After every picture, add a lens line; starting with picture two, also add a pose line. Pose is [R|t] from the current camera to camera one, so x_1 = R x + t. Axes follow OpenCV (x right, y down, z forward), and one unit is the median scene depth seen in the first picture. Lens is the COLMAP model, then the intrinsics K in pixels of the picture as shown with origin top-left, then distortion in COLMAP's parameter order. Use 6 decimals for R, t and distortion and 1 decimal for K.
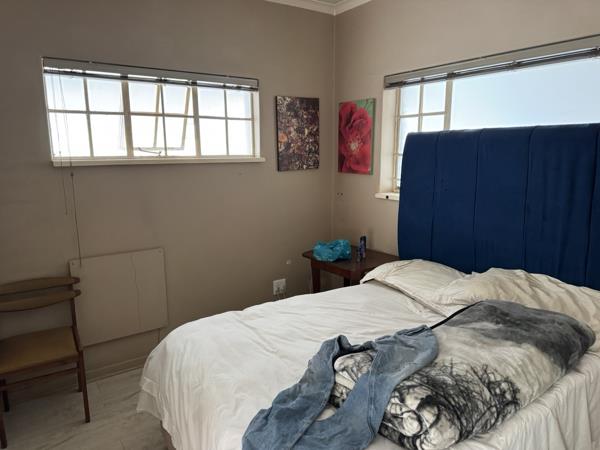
lens RADIAL K [[400.1, 0, 306.9], [0, 400.1, 225.2], [0, 0, 1]] dist [0.001440, -0.002591]
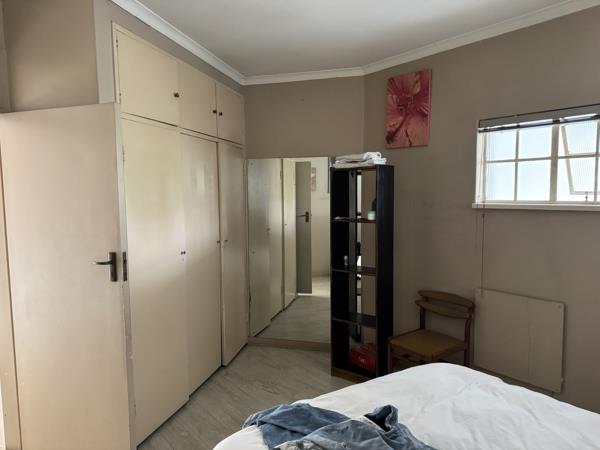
lens RADIAL K [[400.1, 0, 306.9], [0, 400.1, 225.2], [0, 0, 1]] dist [0.001440, -0.002591]
pose [[0.093737, 0.079706, -0.992401, 0.502359], [-0.184294, 0.980953, 0.061380, -0.072160], [0.978391, 0.177141, 0.106641, 0.363303]]
